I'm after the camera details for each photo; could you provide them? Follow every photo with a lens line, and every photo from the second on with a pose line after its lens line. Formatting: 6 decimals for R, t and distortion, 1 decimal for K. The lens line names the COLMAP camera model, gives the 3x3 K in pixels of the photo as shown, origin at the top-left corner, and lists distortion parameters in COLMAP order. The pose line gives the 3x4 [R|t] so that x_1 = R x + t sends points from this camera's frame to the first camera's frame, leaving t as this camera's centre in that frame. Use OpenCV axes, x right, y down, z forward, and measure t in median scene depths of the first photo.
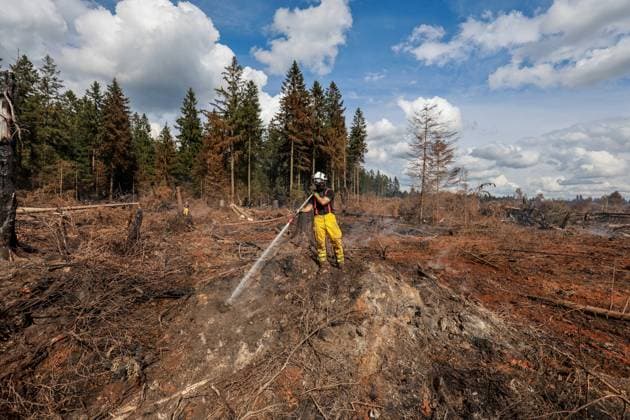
lens RADIAL K [[289.0, 0, 315.4], [0, 289.0, 212.1], [0, 0, 1]] dist [0.003062, 0.000236]
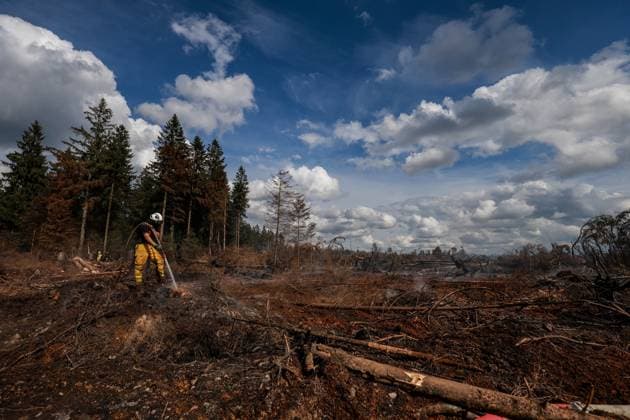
lens RADIAL K [[289.0, 0, 320.4], [0, 289.0, 210.3], [0, 0, 1]] dist [0.003062, 0.000236]
pose [[0.922017, 0.054288, 0.383324, 0.026144], [0.022475, 0.980945, -0.192983, 0.011655], [-0.386496, 0.186549, 0.903228, -0.045782]]
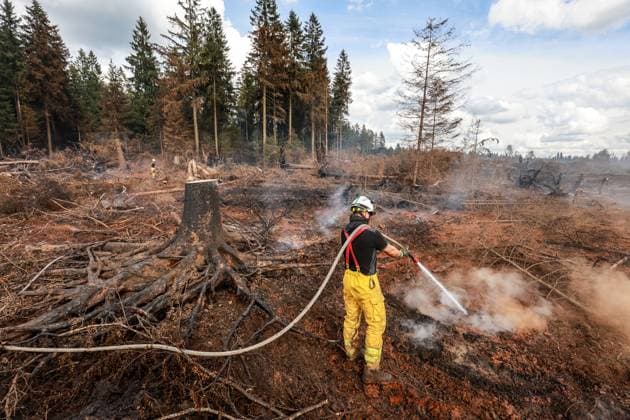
lens RADIAL K [[289.0, 0, 314.3], [0, 289.0, 213.2], [0, 0, 1]] dist [0.003062, 0.000236]
pose [[0.998761, -0.002971, 0.049668, 0.022301], [-0.004696, 0.988131, 0.153541, -0.006215], [-0.049535, -0.153584, 0.986893, 0.084574]]
